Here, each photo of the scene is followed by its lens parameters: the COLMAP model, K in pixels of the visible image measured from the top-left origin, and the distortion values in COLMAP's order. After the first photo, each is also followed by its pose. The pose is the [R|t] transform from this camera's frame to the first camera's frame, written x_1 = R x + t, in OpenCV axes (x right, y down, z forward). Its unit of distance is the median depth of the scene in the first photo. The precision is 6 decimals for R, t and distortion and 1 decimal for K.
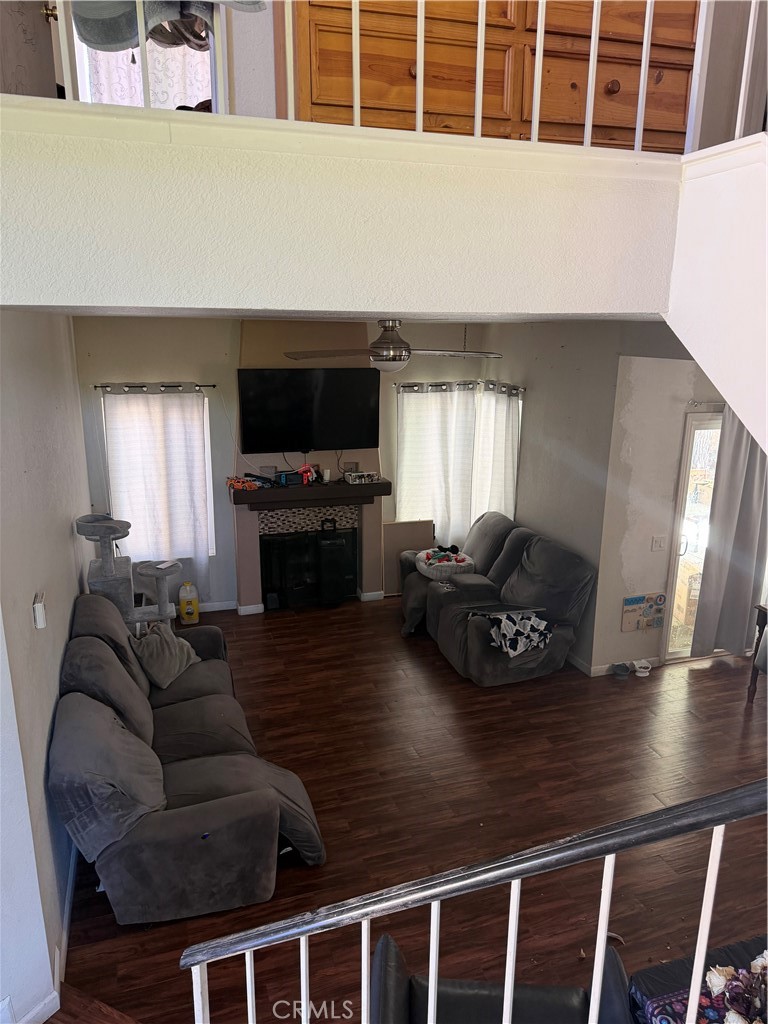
lens RADIAL K [[719.5, 0, 387.2], [0, 719.5, 510.6], [0, 0, 1]] dist [0.027669, -0.017351]
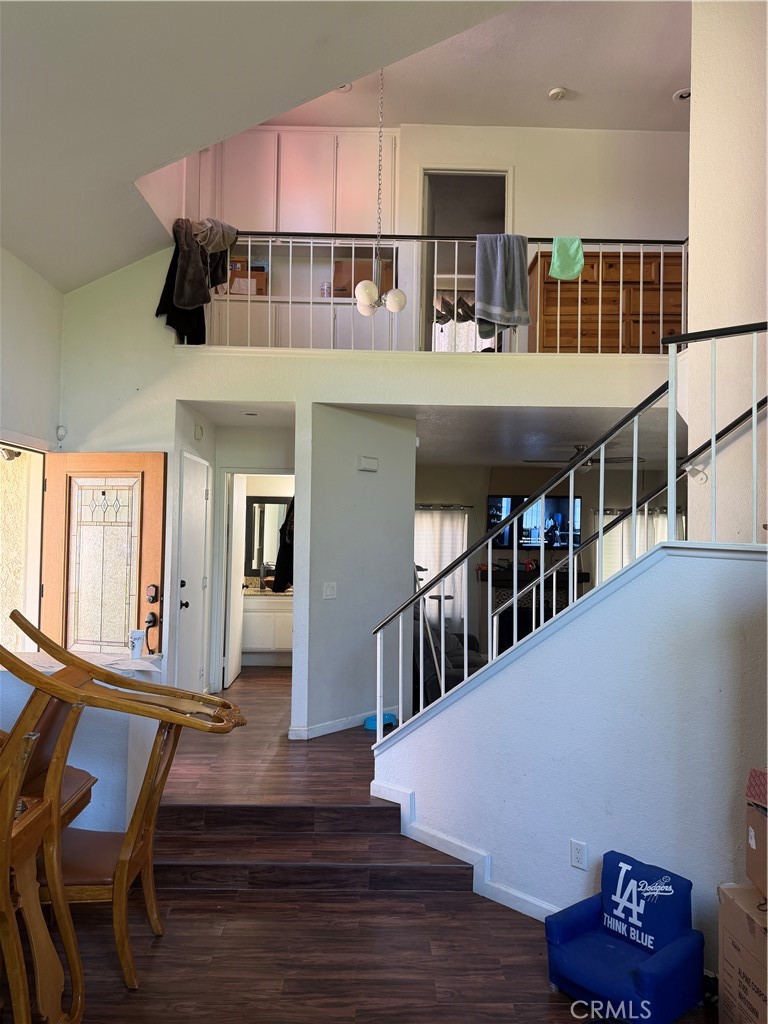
lens RADIAL K [[719.5, 0, 381.8], [0, 719.5, 520.2], [0, 0, 1]] dist [0.027669, -0.017351]
pose [[0.953594, 0.007801, -0.300995, 0.080515], [-0.088870, 0.962420, -0.256611, 0.462467], [0.287682, 0.271452, 0.918451, -0.843266]]
